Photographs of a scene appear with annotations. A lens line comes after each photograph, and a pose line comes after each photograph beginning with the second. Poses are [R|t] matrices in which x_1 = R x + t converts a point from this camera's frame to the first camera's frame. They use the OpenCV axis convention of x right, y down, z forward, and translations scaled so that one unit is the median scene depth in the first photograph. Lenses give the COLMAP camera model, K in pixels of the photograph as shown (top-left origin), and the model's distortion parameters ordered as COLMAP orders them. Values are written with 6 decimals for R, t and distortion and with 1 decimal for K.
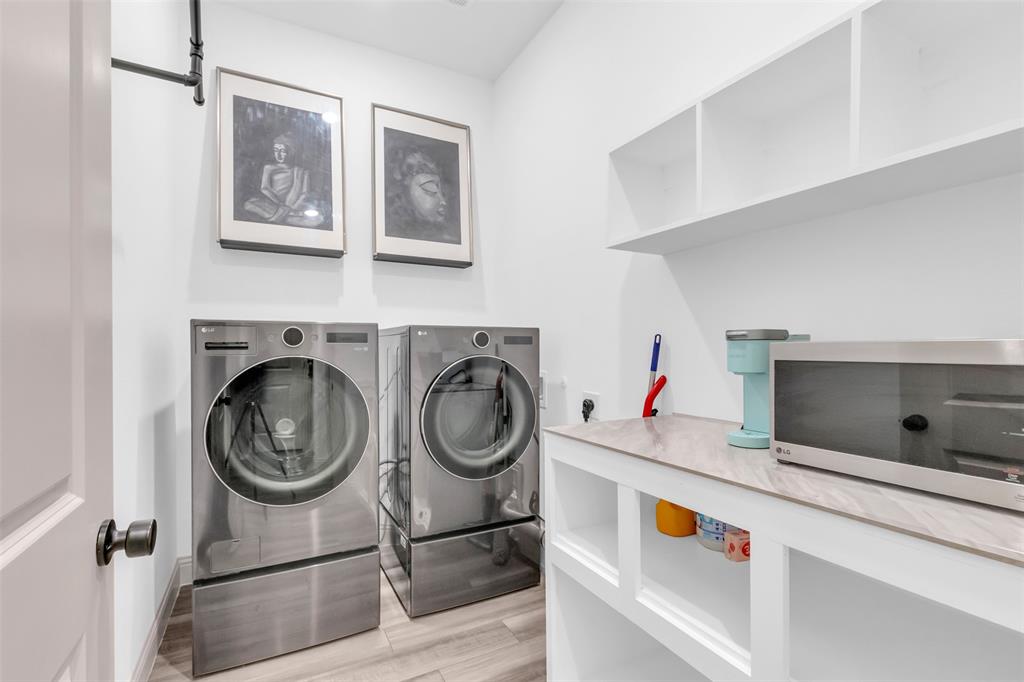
lens RADIAL K [[473.1, 0, 512.1], [0, 473.1, 345.7], [0, 0, 1]] dist [0.005219, -0.001103]
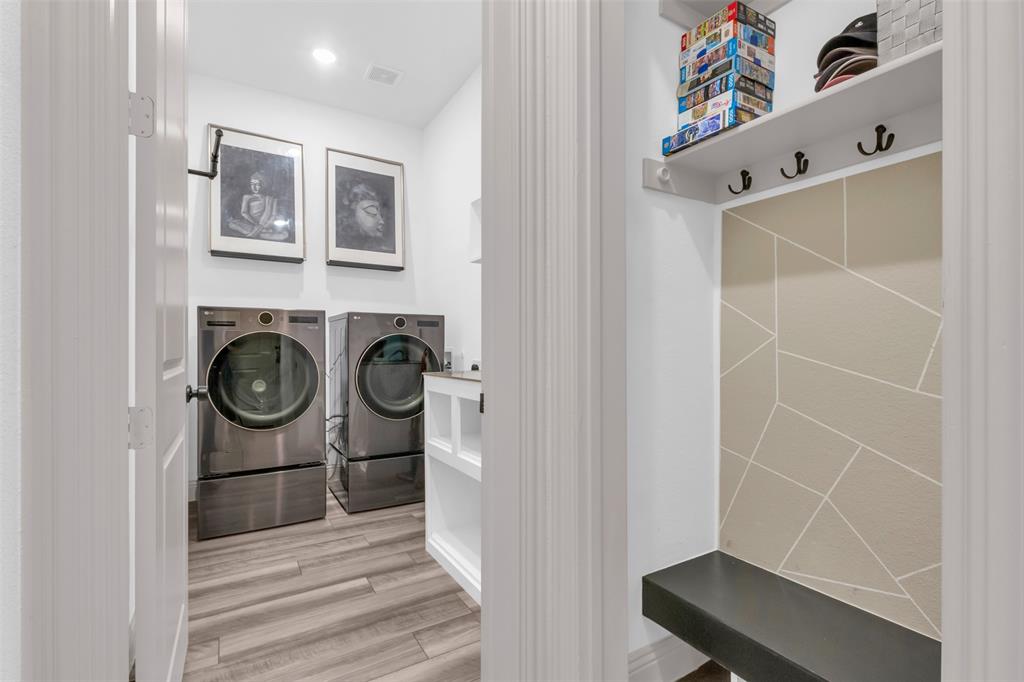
lens RADIAL K [[473.1, 0, 512.6], [0, 473.1, 343.2], [0, 0, 1]] dist [0.005219, -0.001103]
pose [[0.998452, 0.001958, 0.055577, 0.183247], [-0.001855, 0.999996, -0.001892, 0.047708], [-0.055581, 0.001786, 0.998453, -0.423792]]
